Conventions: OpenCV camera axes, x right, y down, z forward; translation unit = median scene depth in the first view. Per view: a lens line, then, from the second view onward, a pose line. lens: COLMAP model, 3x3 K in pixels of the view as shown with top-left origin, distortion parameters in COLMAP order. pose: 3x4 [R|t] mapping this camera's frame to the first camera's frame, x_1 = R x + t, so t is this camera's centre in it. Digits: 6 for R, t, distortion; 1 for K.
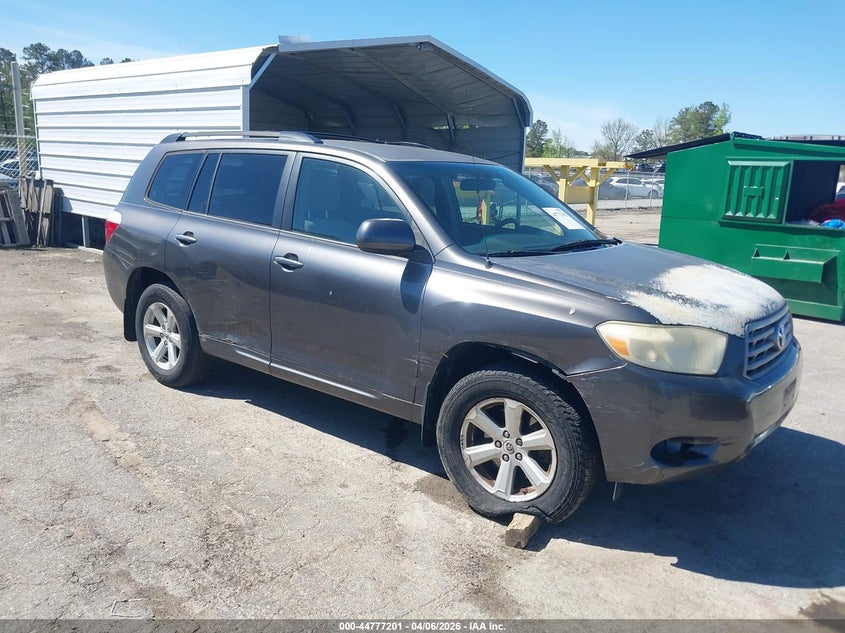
lens RADIAL K [[666.9, 0, 422.5], [0, 666.9, 316.5], [0, 0, 1]] dist [-0.000951, -0.003244]
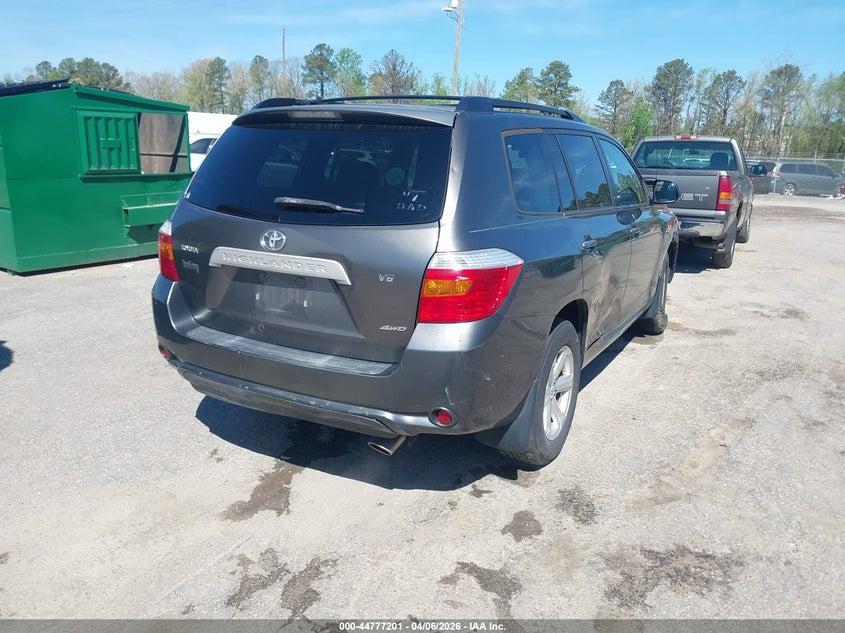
lens RADIAL K [[688.4, 0, 422.5], [0, 688.4, 316.5], [0, 0, 1]] dist [0.014329, 0.003707]
pose [[-0.180486, -0.282303, 0.942194, -0.977141], [0.180465, 0.932159, 0.313866, -0.290023], [-0.966880, 0.226682, -0.117296, 1.135030]]
